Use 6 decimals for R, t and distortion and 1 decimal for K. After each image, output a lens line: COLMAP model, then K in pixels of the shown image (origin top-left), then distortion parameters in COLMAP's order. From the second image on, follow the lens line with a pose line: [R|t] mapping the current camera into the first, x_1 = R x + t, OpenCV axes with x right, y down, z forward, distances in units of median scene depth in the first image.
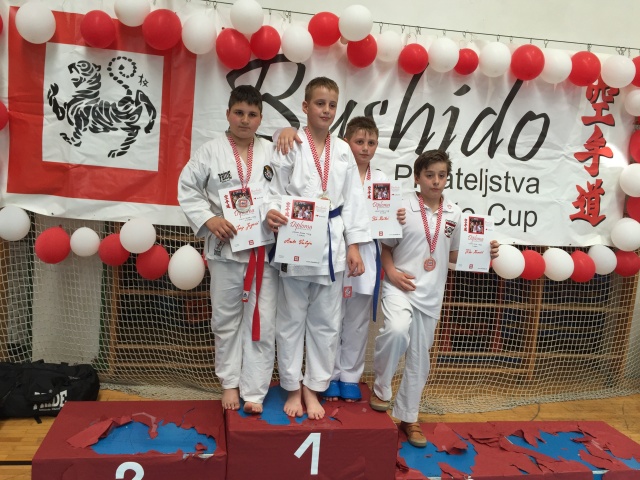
lens RADIAL K [[551.4, 0, 323.8], [0, 551.4, 245.4], [0, 0, 1]] dist [0.105018, -0.152139]
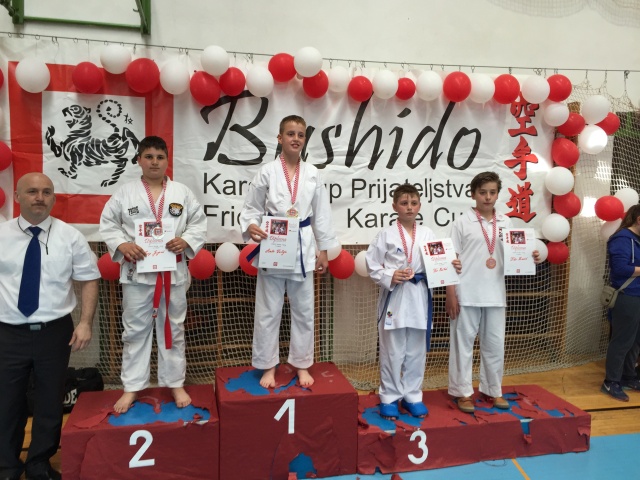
lens RADIAL K [[551.4, 0, 321.9], [0, 551.4, 246.1], [0, 0, 1]] dist [0.105018, -0.152139]
pose [[0.997629, -0.059845, 0.033974, 0.021294], [0.060765, 0.997794, -0.026721, 0.022290], [-0.032300, 0.028722, 0.999065, -0.157213]]
